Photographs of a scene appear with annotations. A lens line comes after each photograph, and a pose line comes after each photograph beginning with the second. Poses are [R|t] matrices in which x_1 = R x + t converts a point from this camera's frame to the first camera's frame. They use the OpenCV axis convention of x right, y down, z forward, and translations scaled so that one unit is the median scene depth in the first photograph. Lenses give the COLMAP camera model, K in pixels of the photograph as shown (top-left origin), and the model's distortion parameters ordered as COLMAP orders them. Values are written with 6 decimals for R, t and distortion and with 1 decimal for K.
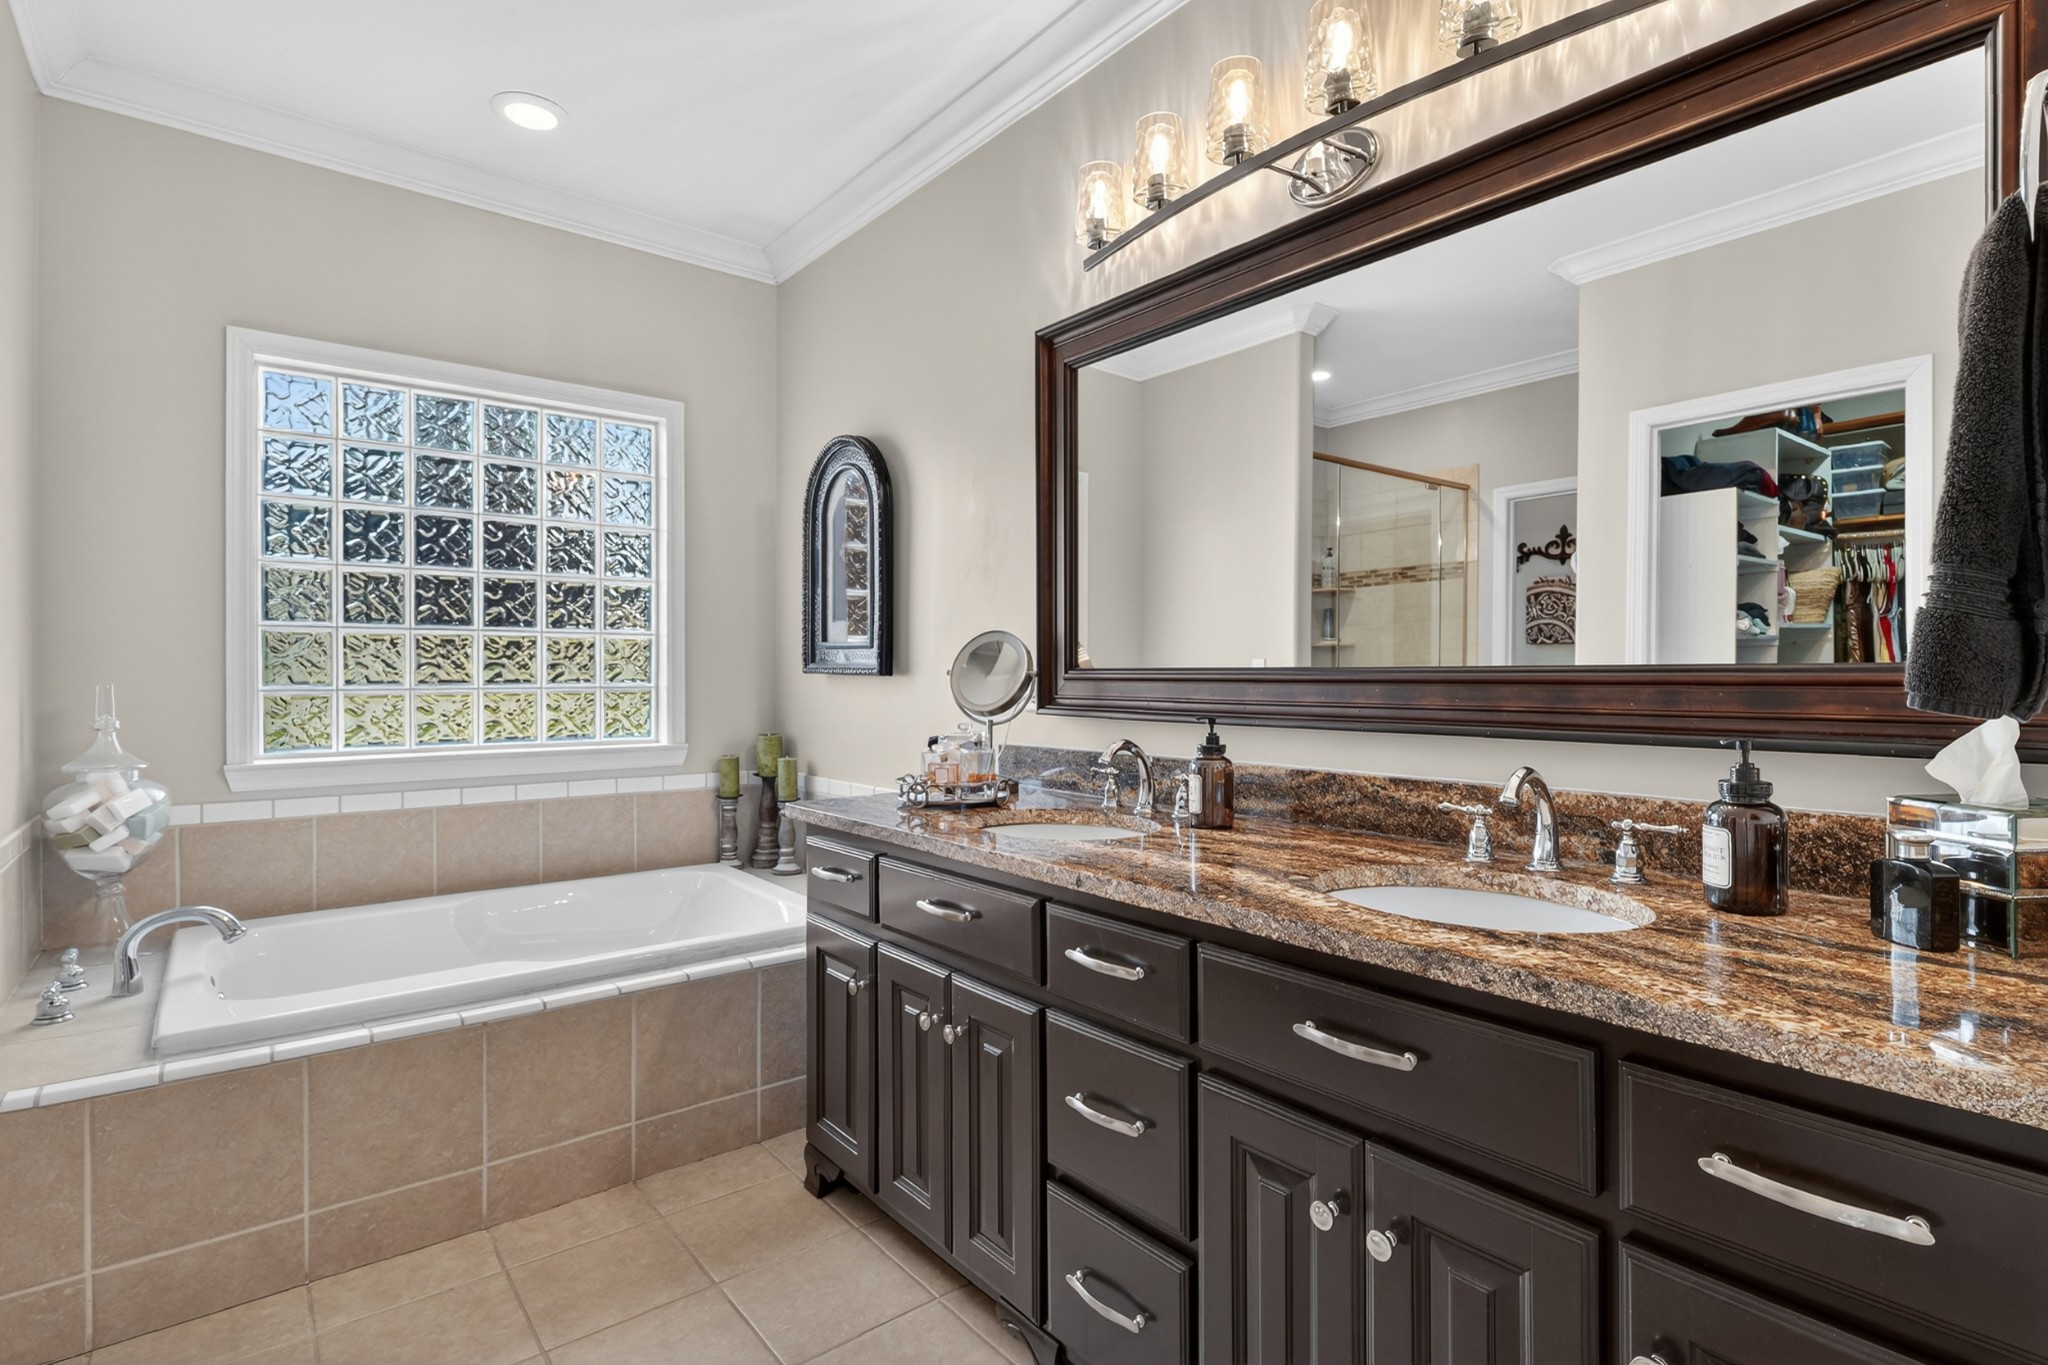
lens RADIAL K [[1000.2, 0, 1026.4], [0, 1000.2, 681.9], [0, 0, 1]] dist [0.002762, -0.000271]
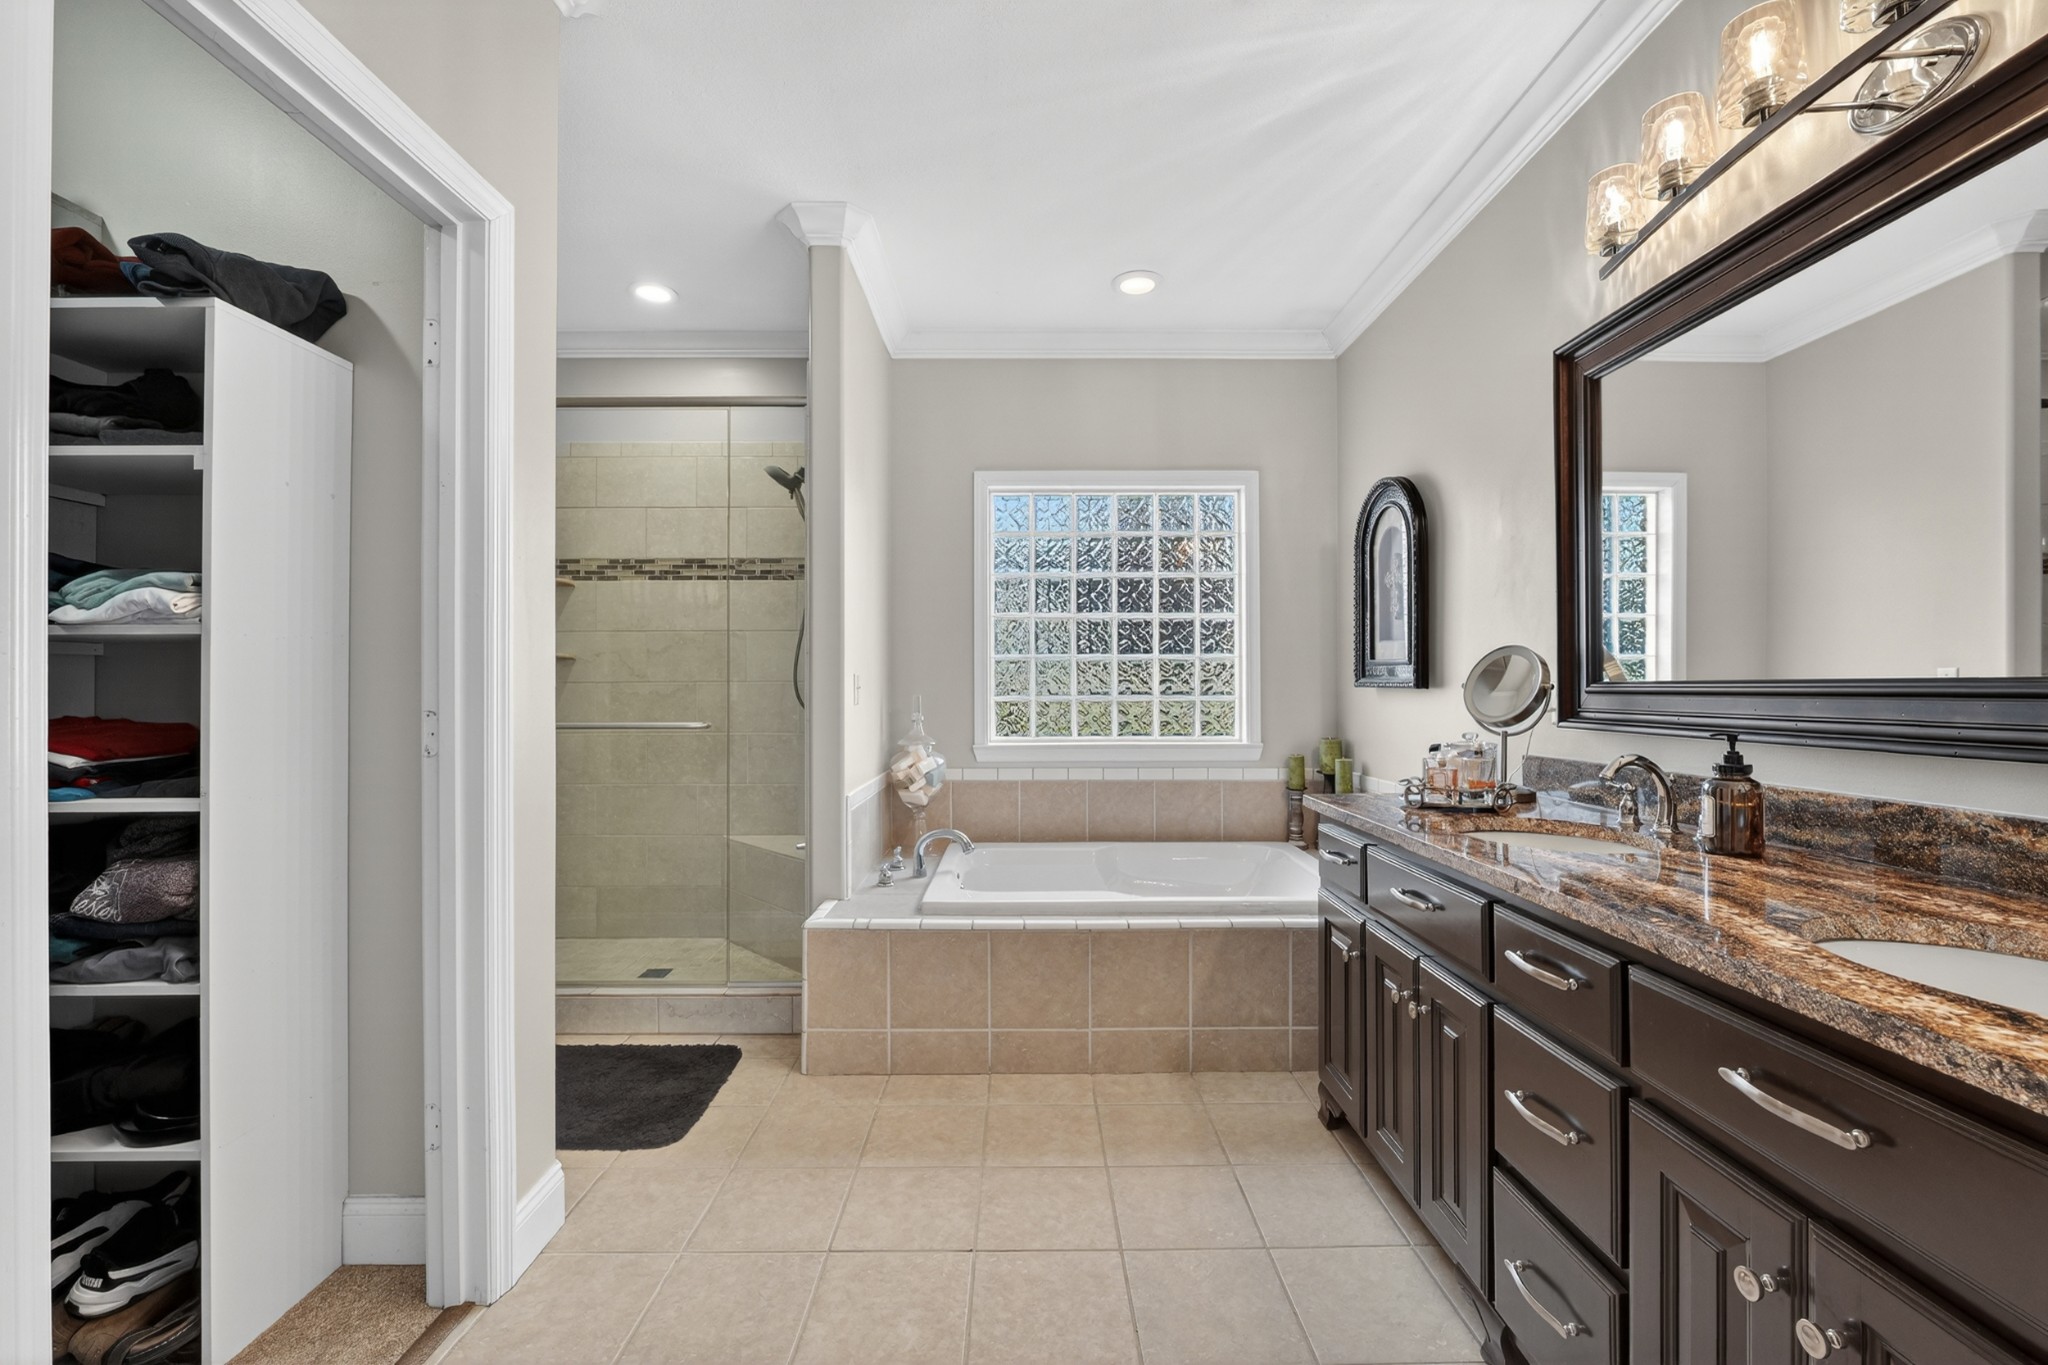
lens RADIAL K [[837.0, 0, 1024.8], [0, 837.0, 690.7], [0, 0, 1]] dist [-0.001566, -0.000325]
pose [[0.781414, -0.000177, -0.624013, 0.133596], [-0.002331, 0.999992, -0.003203, -0.000201], [0.624009, 0.003957, 0.781407, -0.000643]]
